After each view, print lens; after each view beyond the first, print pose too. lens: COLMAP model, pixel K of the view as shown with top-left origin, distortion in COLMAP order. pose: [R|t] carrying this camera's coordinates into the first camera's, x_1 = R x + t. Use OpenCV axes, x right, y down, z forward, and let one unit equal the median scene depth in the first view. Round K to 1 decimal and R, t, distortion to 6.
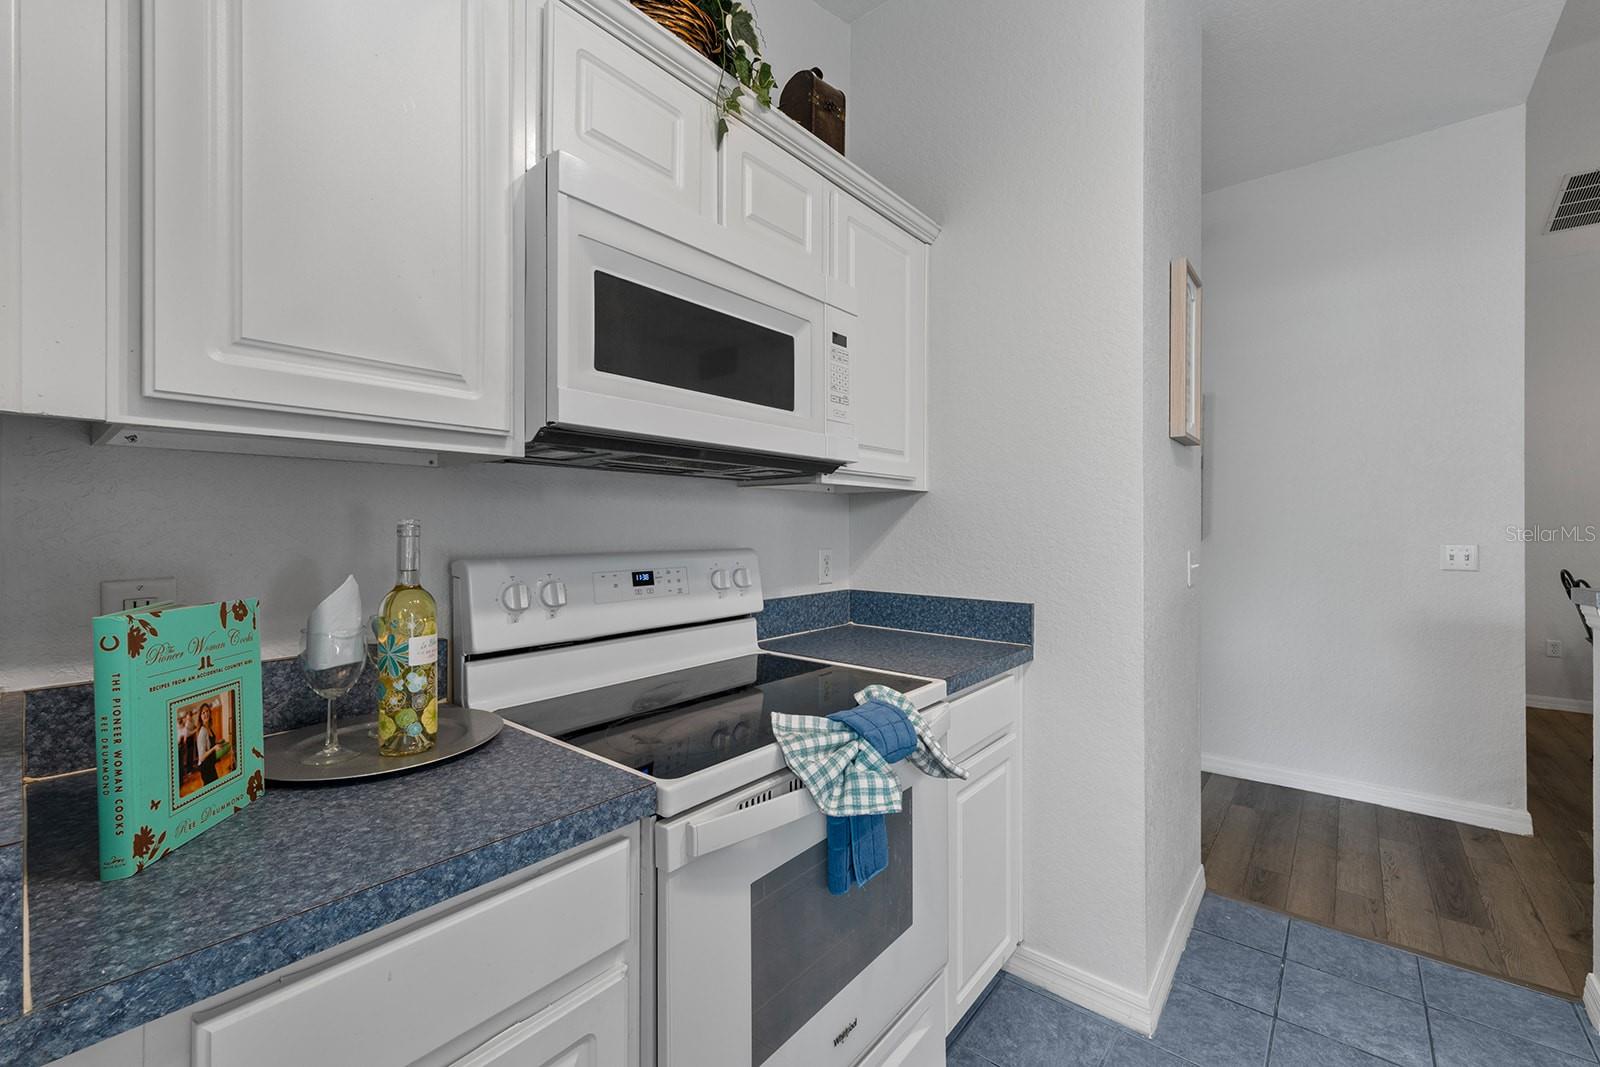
lens RADIAL K [[652.4, 0, 810.2], [0, 652.4, 527.3], [0, 0, 1]] dist [0.001754, -0.000502]
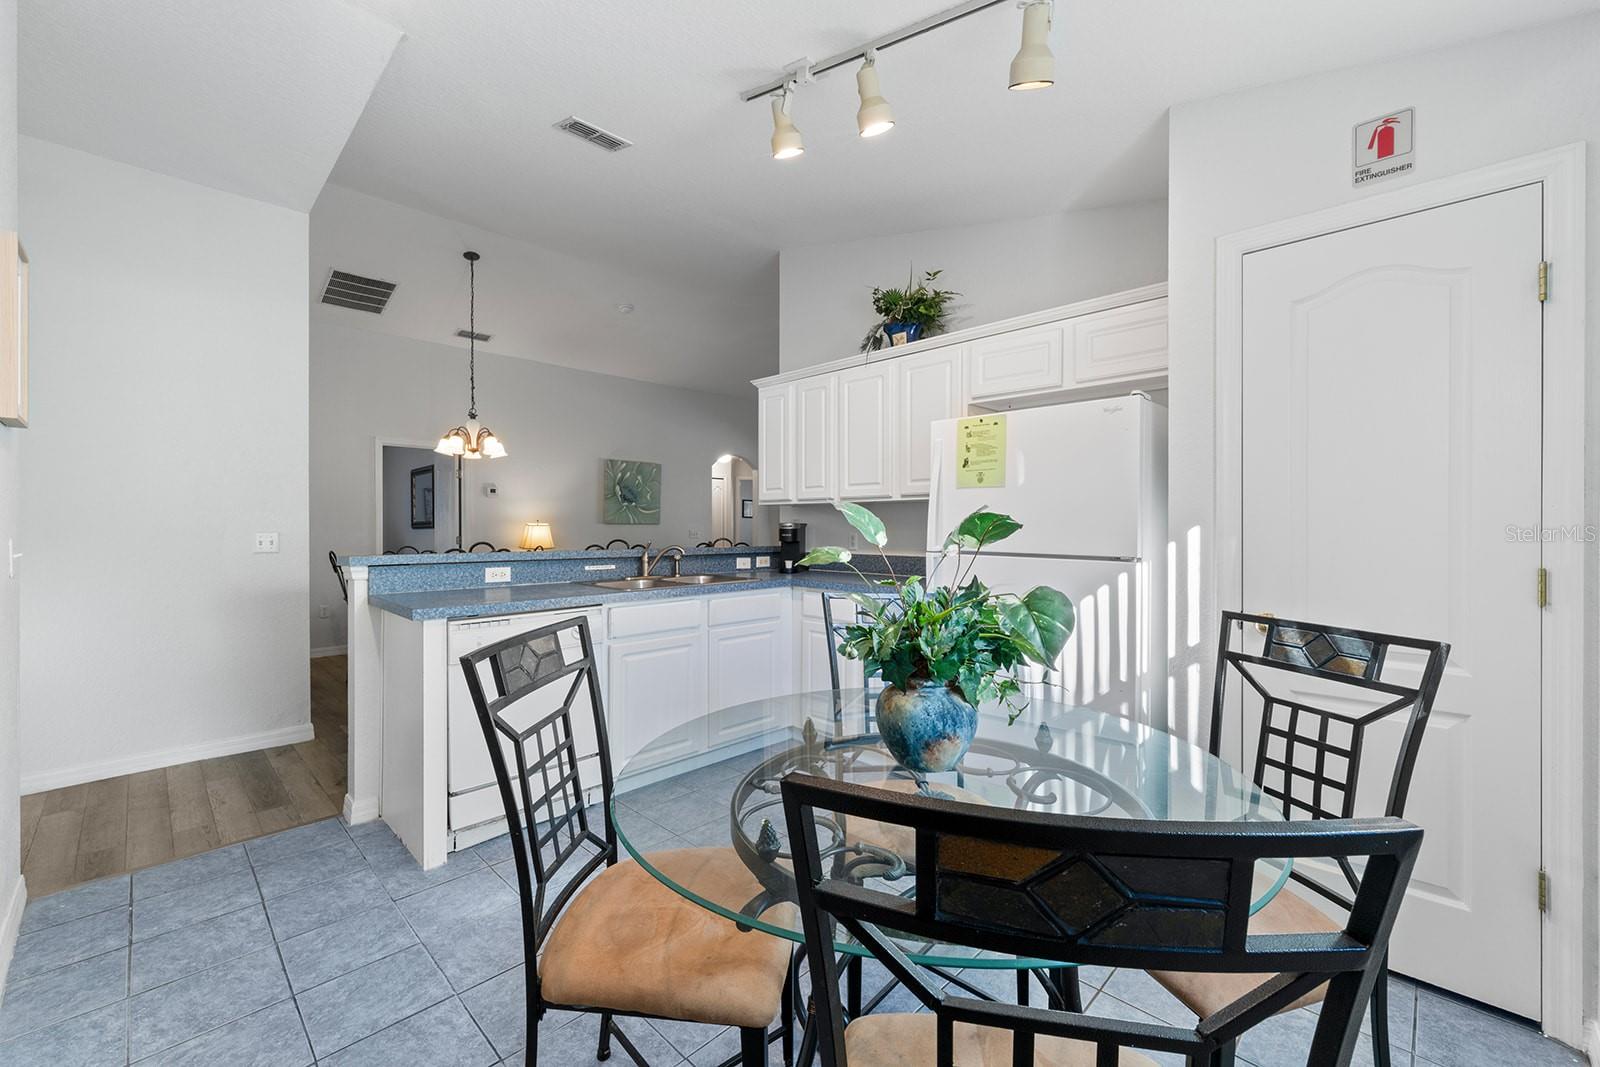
lens RADIAL K [[652.4, 0, 800.4], [0, 652.4, 529.7], [0, 0, 1]] dist [0.001754, -0.000502]
pose [[0.088096, -0.005276, 0.996098, -0.307560], [-0.001901, 0.999983, 0.005464, 0.018307], [-0.996110, -0.002375, 0.088084, -0.254902]]
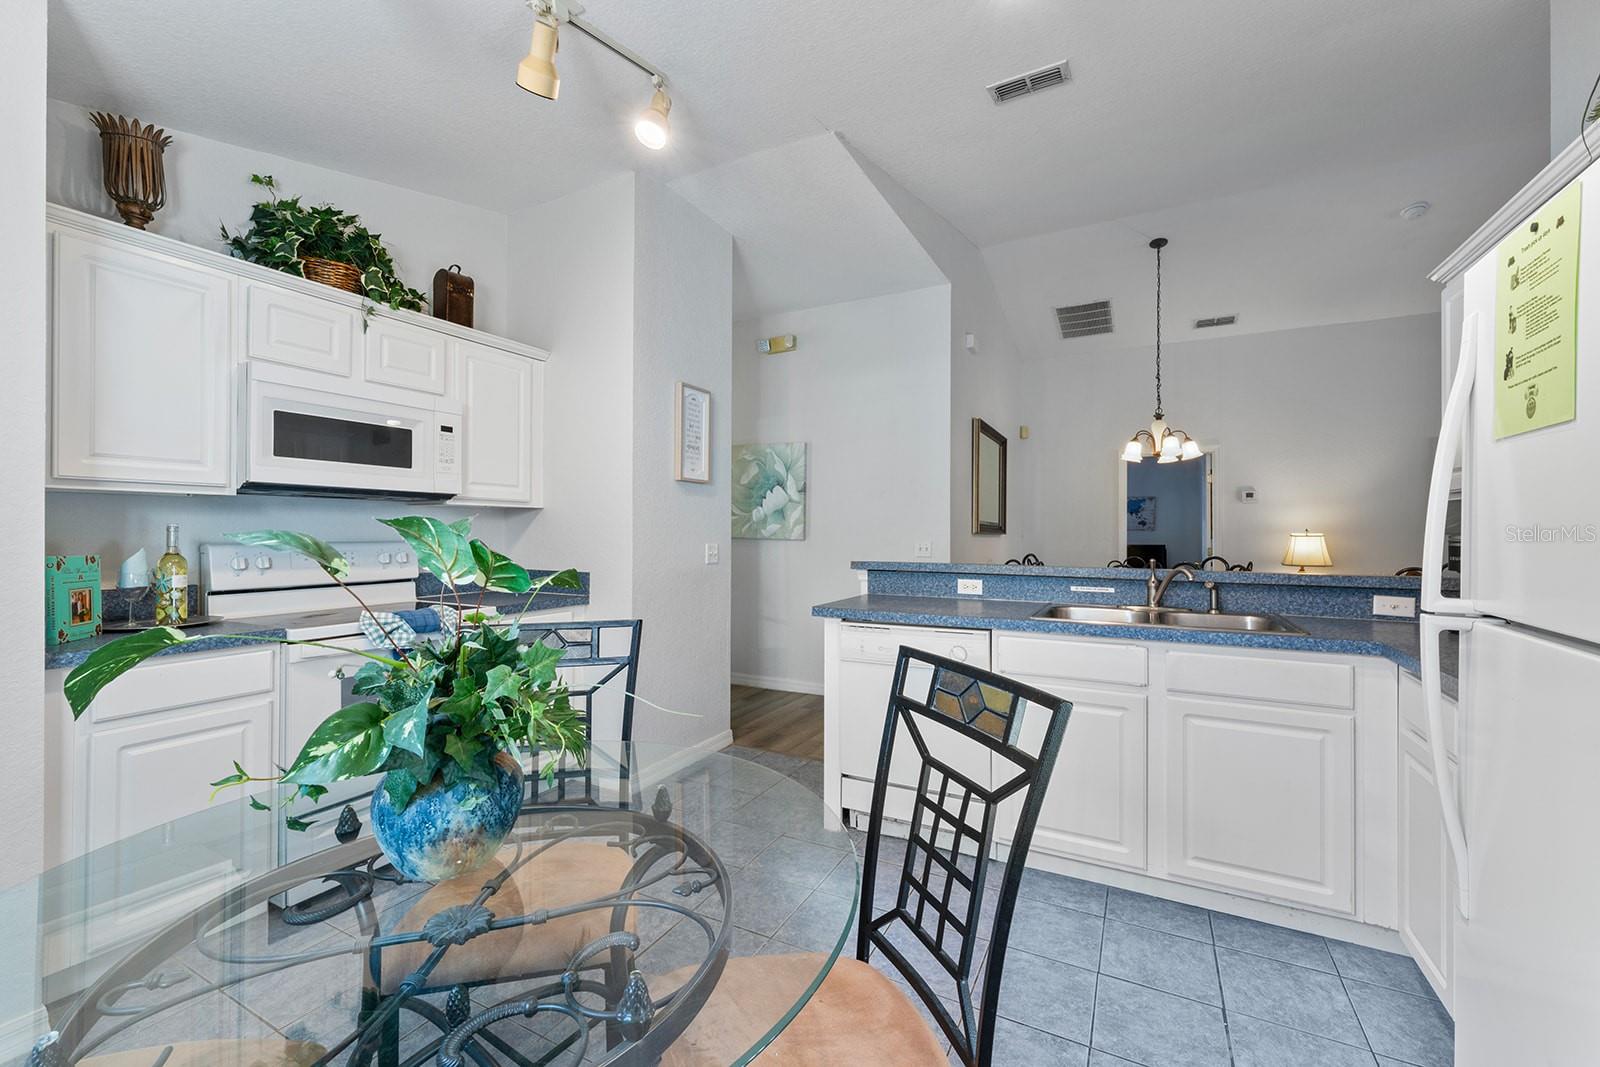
lens RADIAL K [[652.4, 0, 805.9], [0, 652.4, 526.8], [0, 0, 1]] dist [0.001754, -0.000502]
pose [[0.979633, 0.004398, 0.200750, 0.593790], [-0.002679, 0.999957, -0.008838, 0.006428], [-0.200780, 0.008120, 0.979603, -0.911021]]
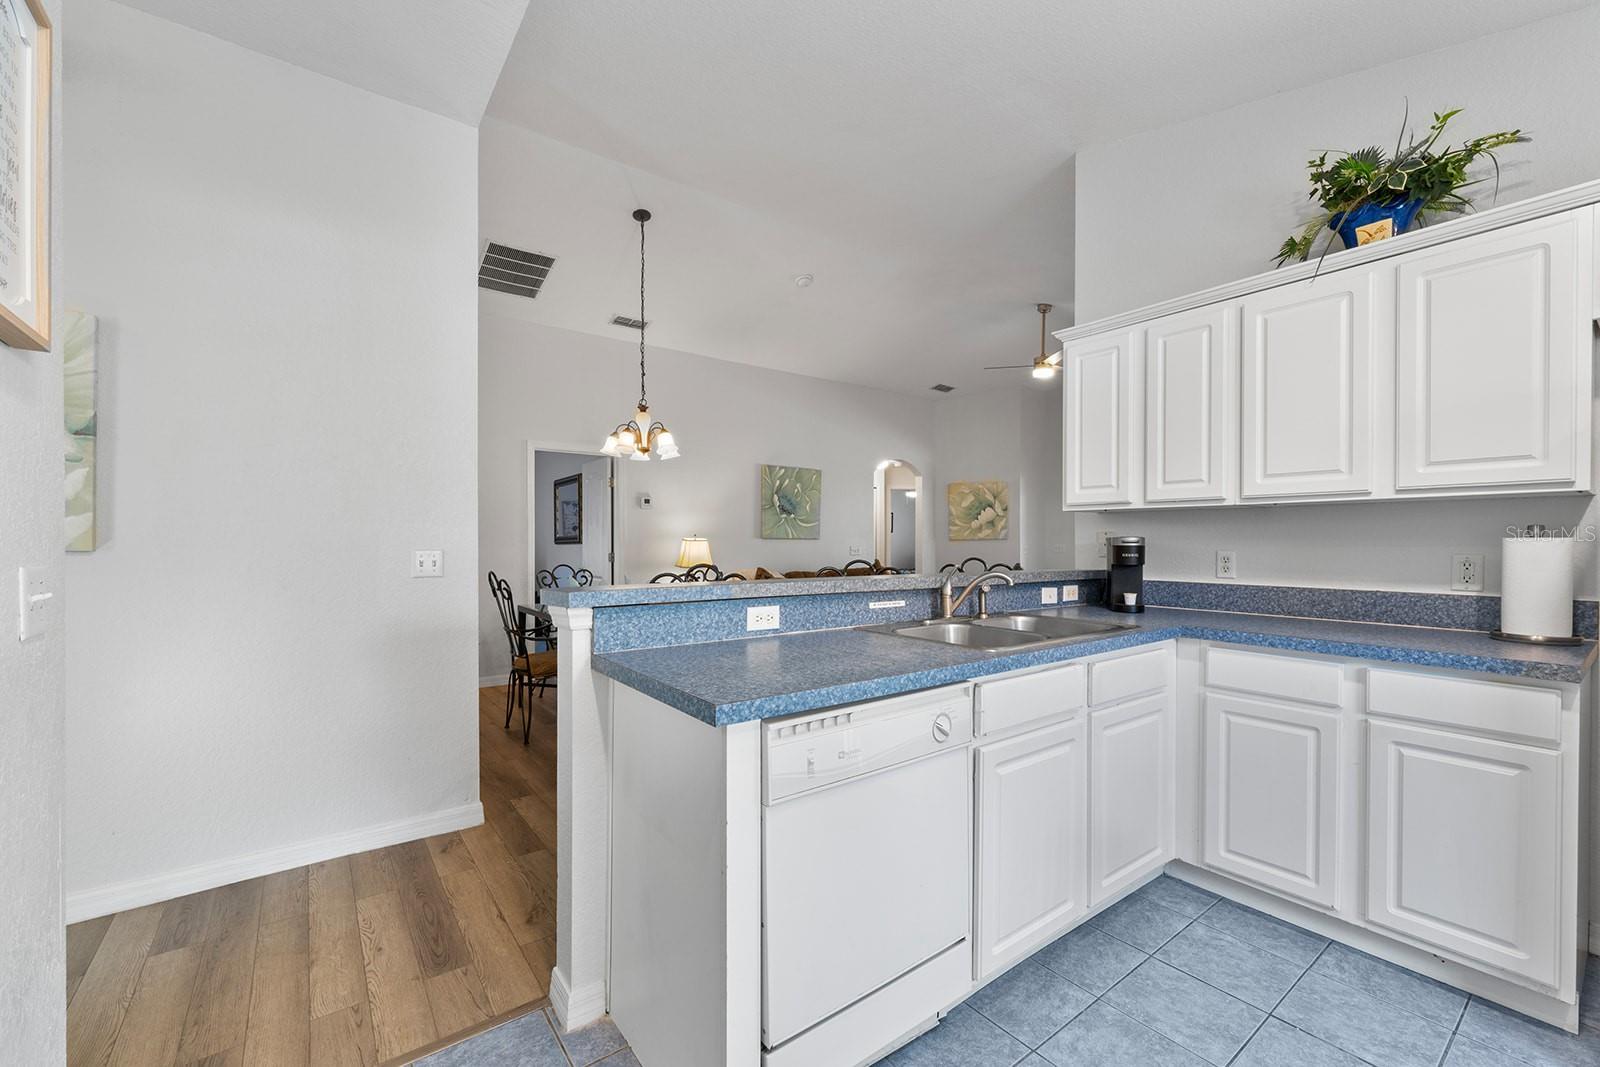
lens RADIAL K [[652.4, 0, 790.8], [0, 652.4, 546.3], [0, 0, 1]] dist [0.001754, -0.000502]
pose [[0.239384, -0.007076, 0.970899, 0.298689], [-0.002934, 0.999964, 0.008011, 0.018547], [-0.970921, -0.004766, 0.239354, 0.400280]]
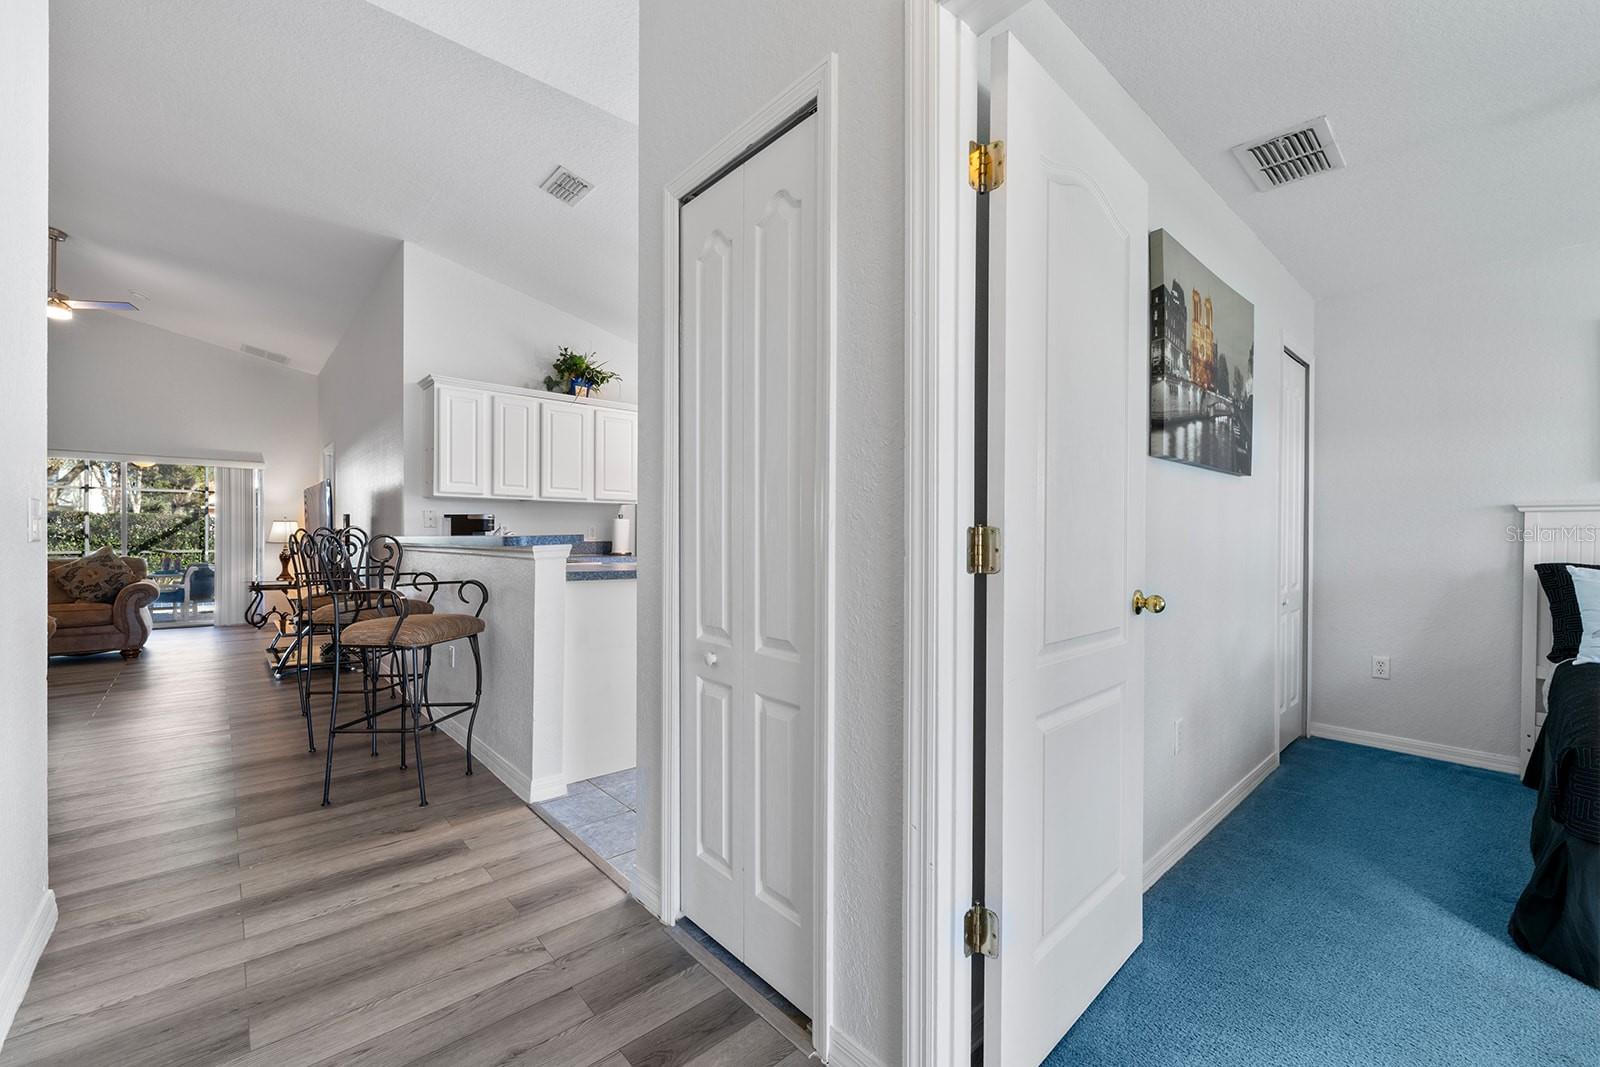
lens RADIAL K [[652.4, 0, 813.2], [0, 652.4, 540.7], [0, 0, 1]] dist [0.001754, -0.000502]
pose [[-0.990376, -0.005891, 0.138279, 0.313503], [-0.005437, 0.999979, 0.003662, 0.094721], [-0.138297, 0.002875, -0.990387, 2.417998]]
